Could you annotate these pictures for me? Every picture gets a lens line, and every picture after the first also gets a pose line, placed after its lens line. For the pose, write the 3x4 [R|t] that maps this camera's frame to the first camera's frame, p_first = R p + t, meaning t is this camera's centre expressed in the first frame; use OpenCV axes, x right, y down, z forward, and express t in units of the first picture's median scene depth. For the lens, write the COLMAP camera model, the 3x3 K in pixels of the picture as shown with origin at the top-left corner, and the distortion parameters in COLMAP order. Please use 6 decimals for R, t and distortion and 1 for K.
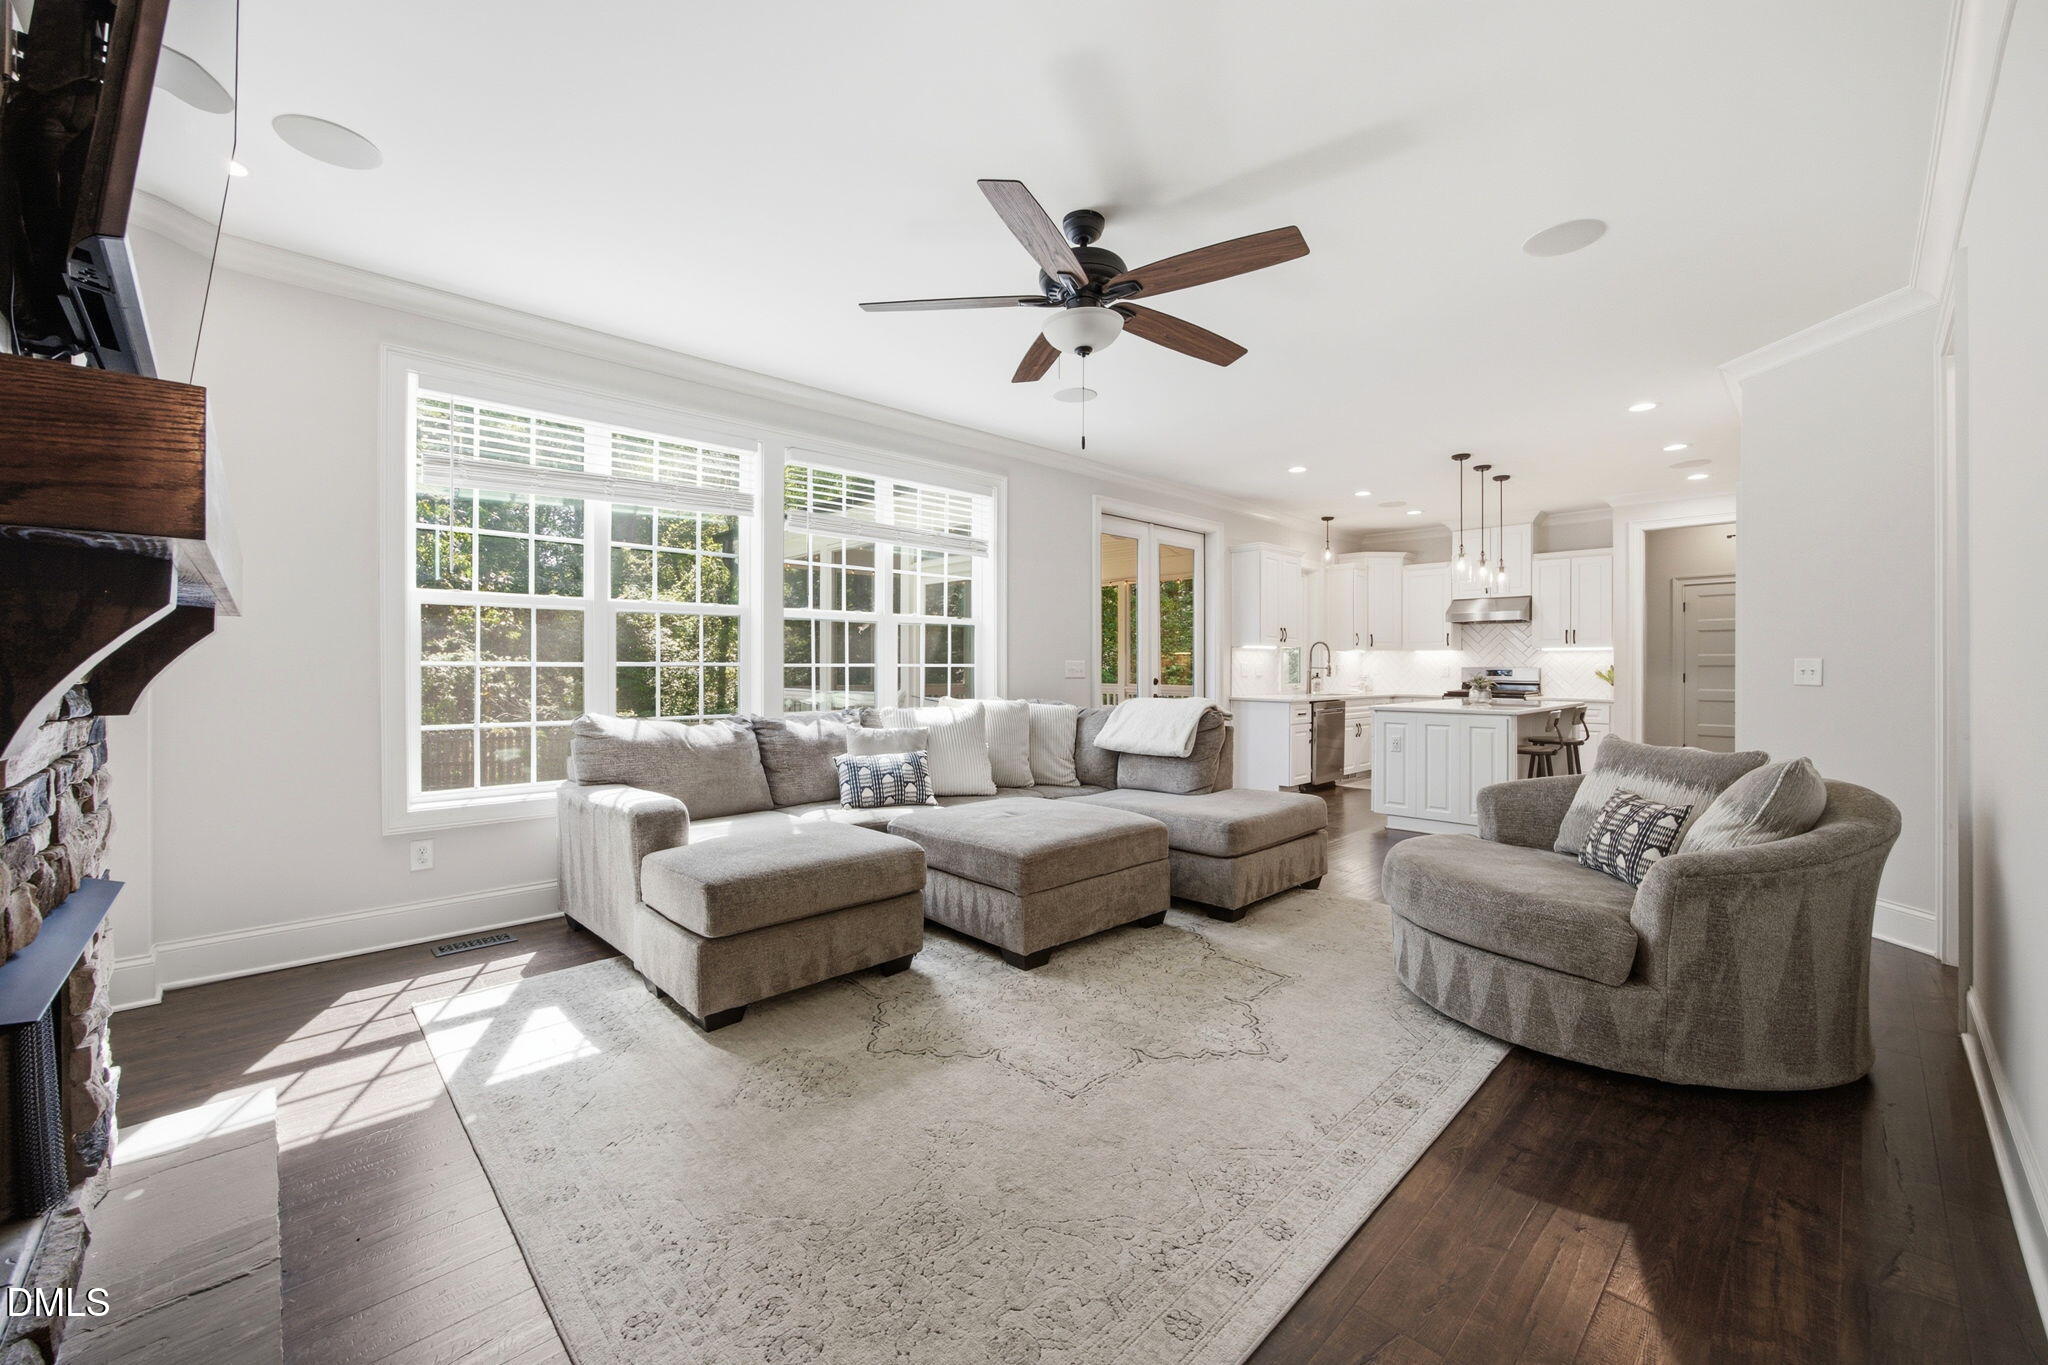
lens RADIAL K [[797.6, 0, 1035.9], [0, 797.6, 667.9], [0, 0, 1]] dist [-0.023420, 0.007169]
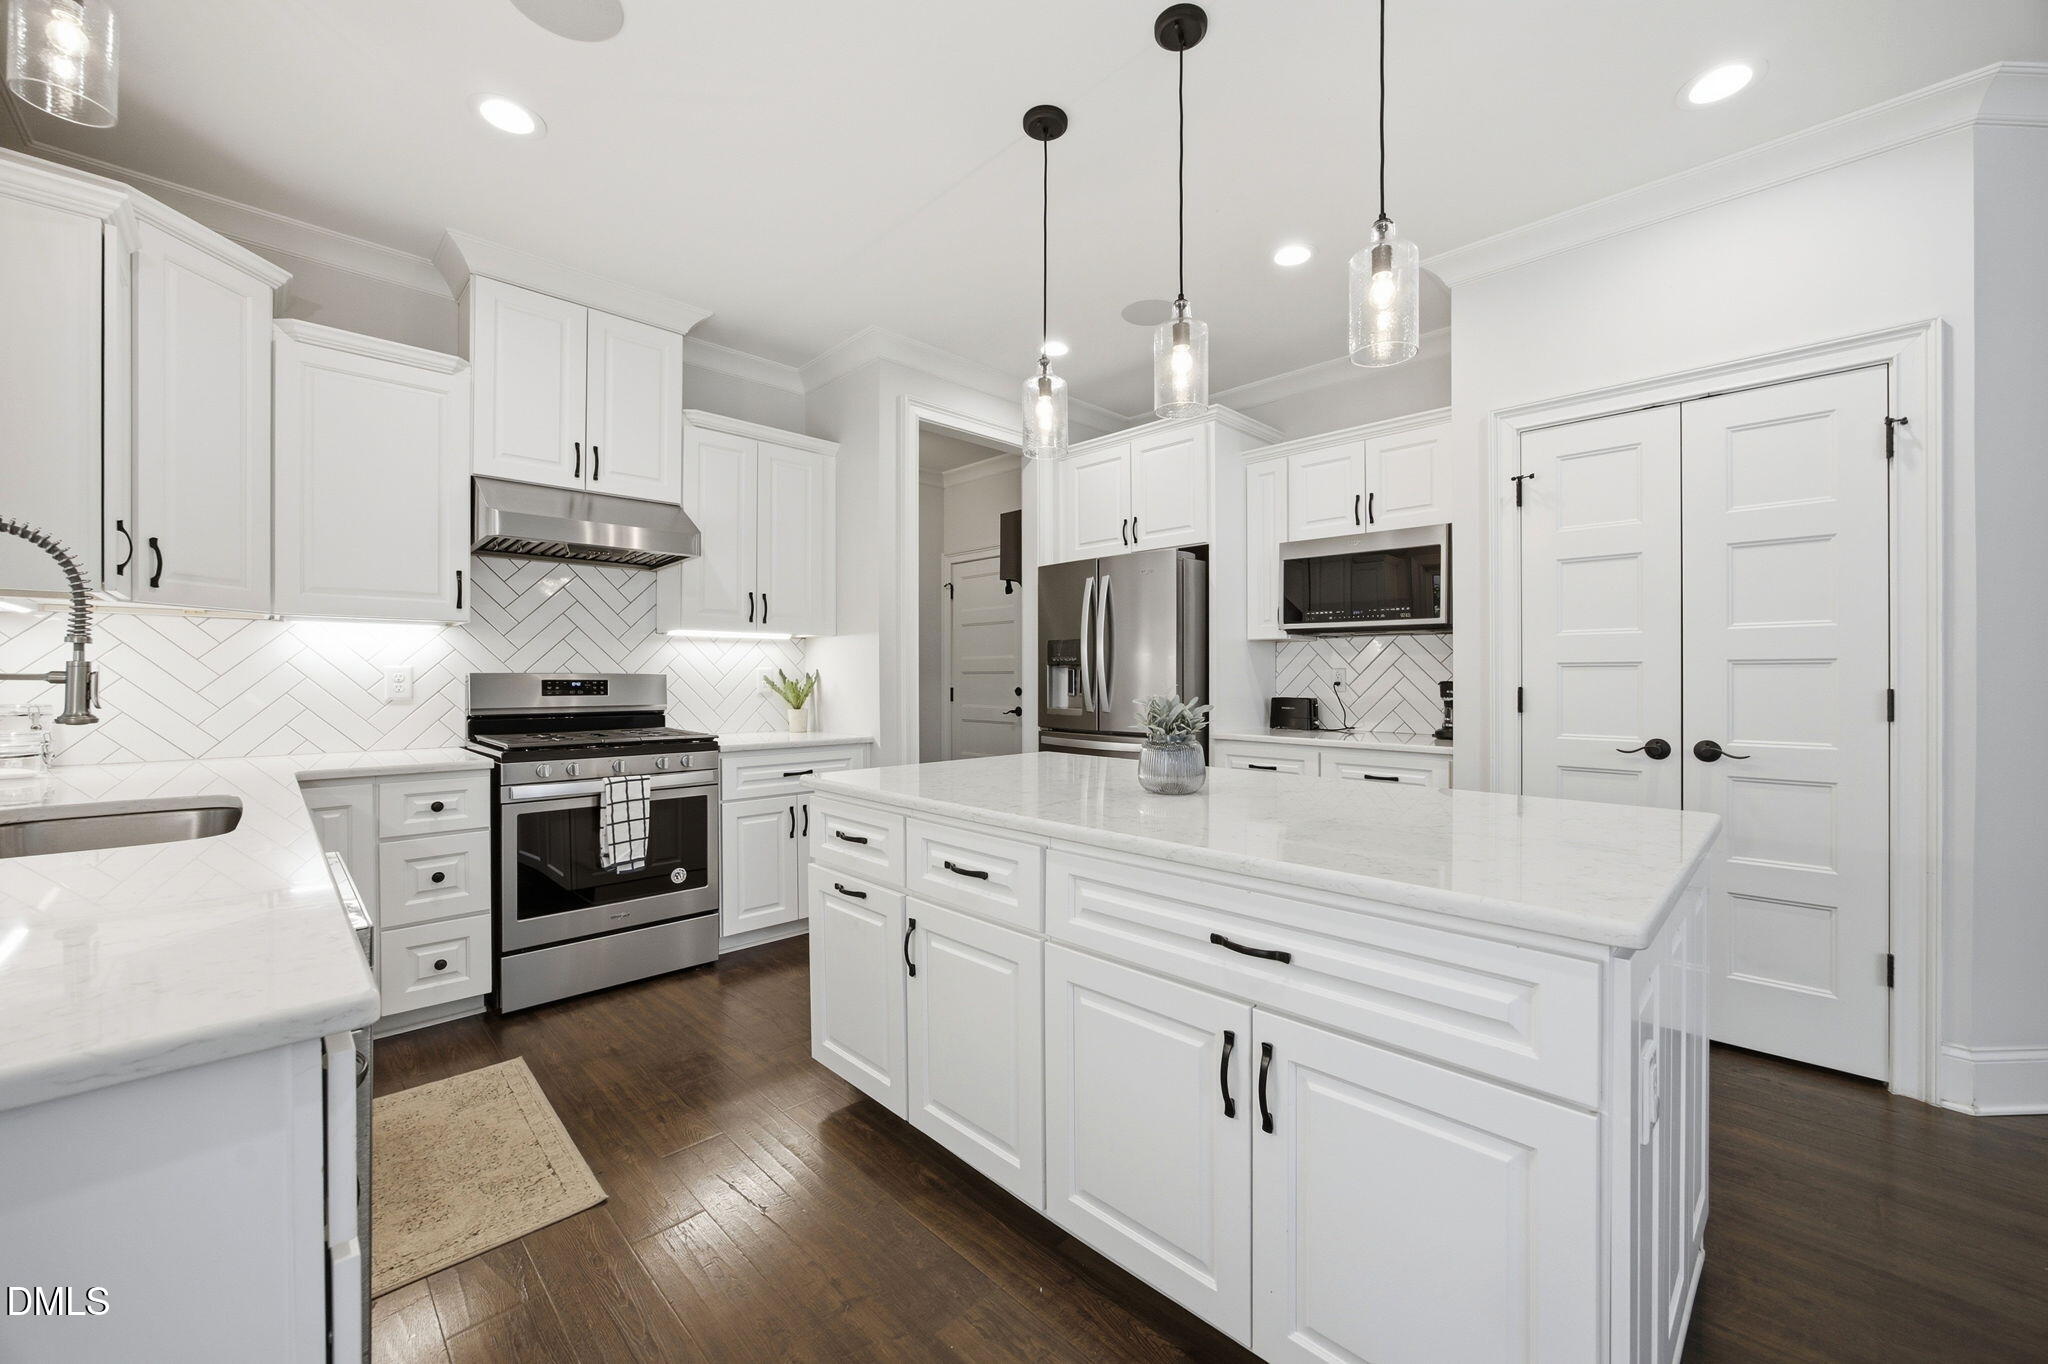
lens RADIAL K [[797.6, 0, 1036.5], [0, 797.6, 681.8], [0, 0, 1]] dist [-0.023420, 0.007169]
pose [[-0.015035, -0.008783, 0.999848, 0.314624], [-0.001463, 0.999961, 0.008762, -0.000709], [-0.999886, -0.001331, -0.015047, 1.325432]]
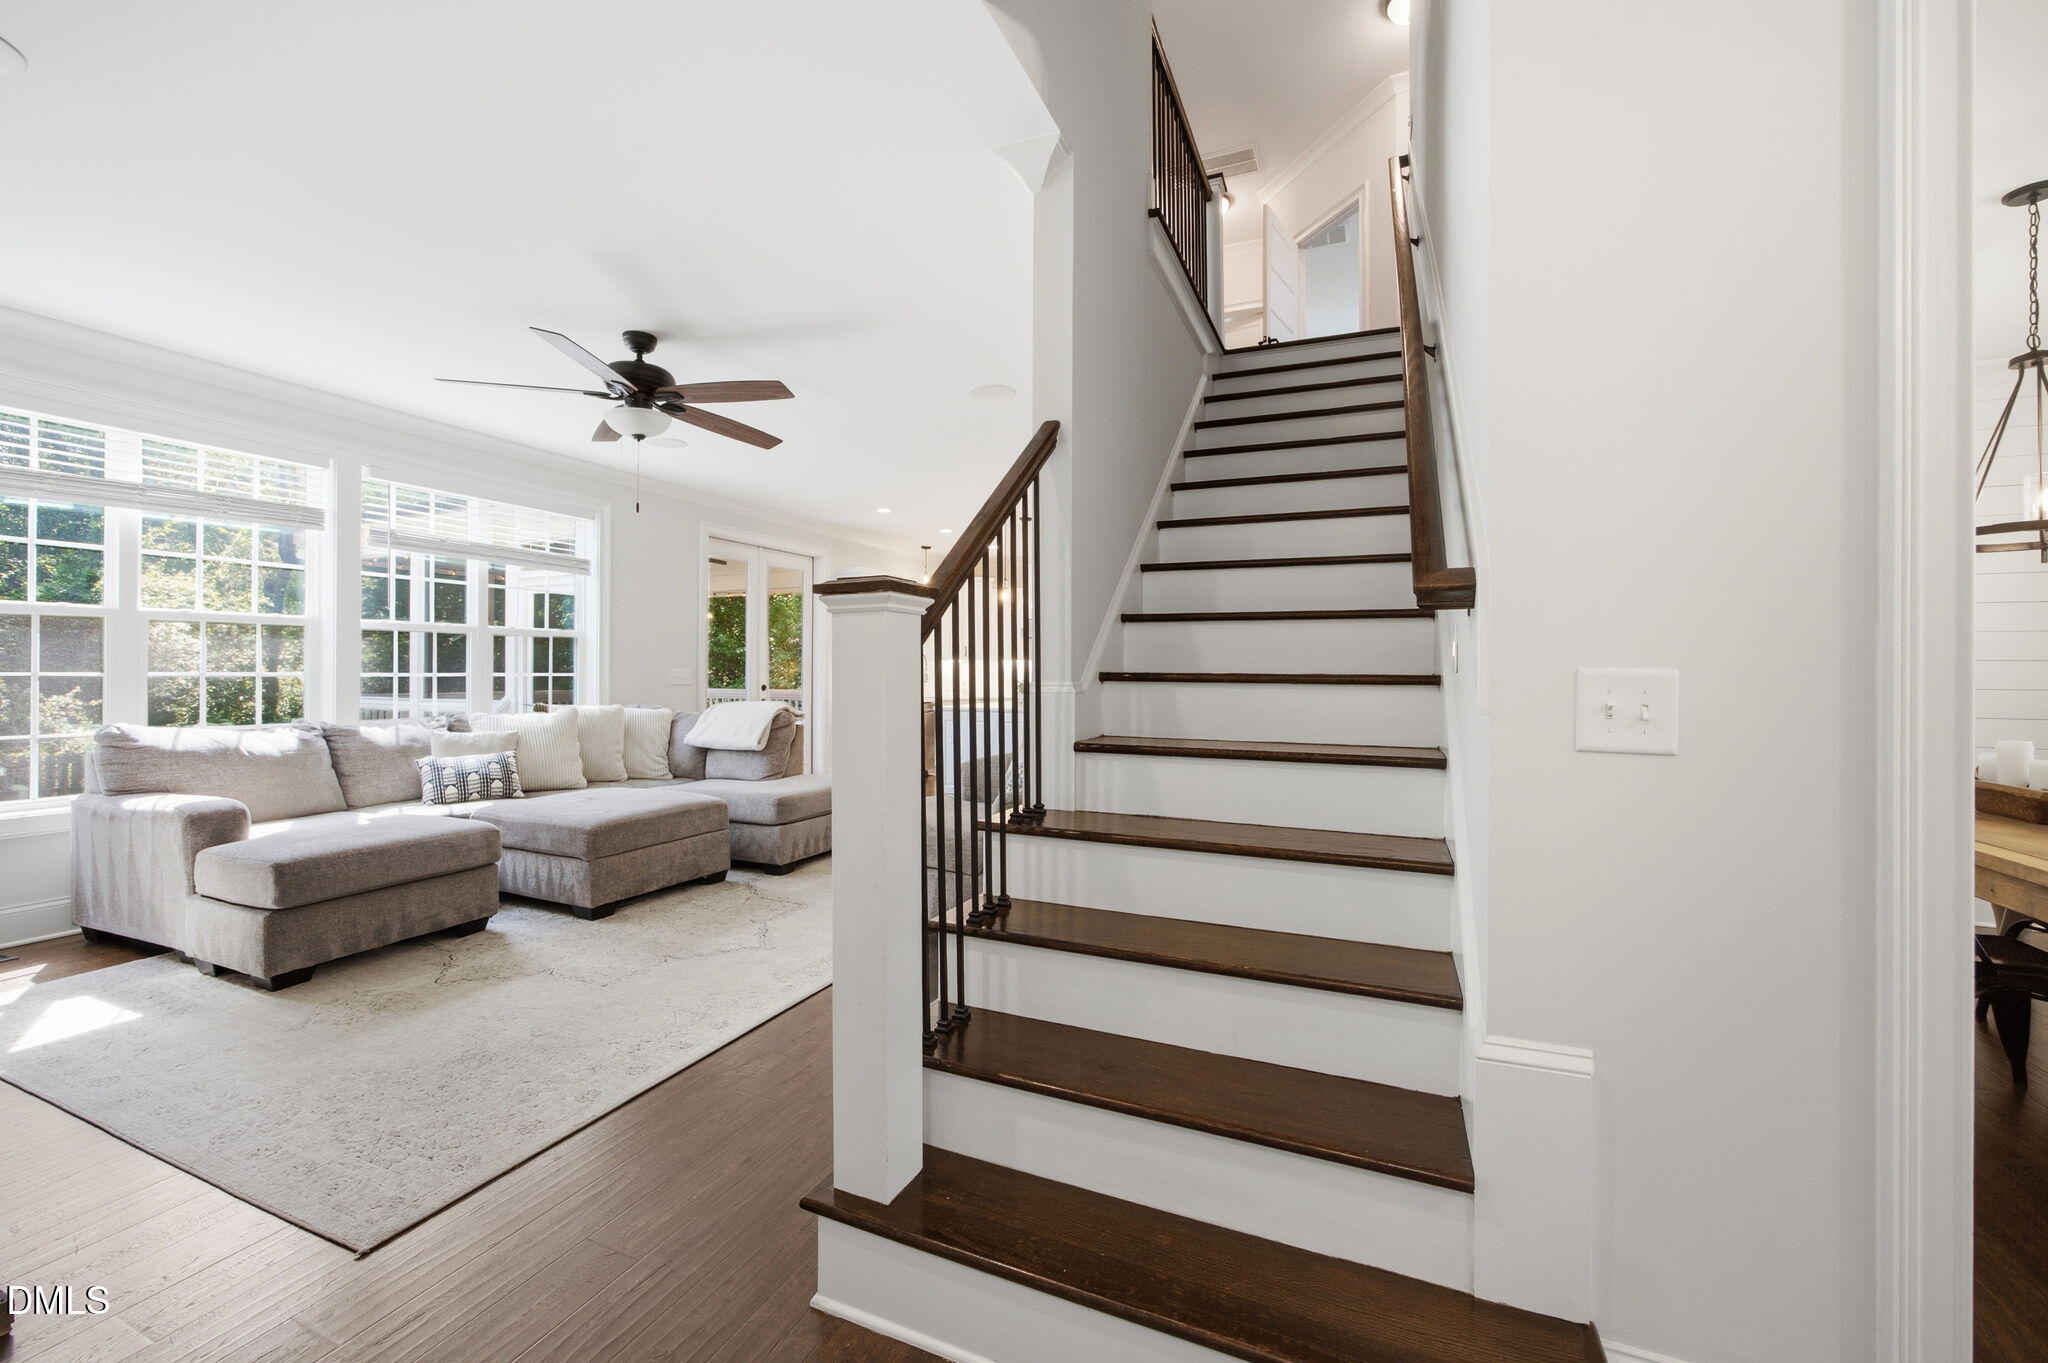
lens RADIAL K [[797.6, 0, 1029.3], [0, 797.6, 674.4], [0, 0, 1]] dist [-0.023420, 0.007169]
pose [[0.924632, 0.002480, 0.380853, 0.123175], [-0.003804, 0.999989, 0.002725, -0.012082], [-0.380842, -0.003968, 0.924632, -0.348445]]
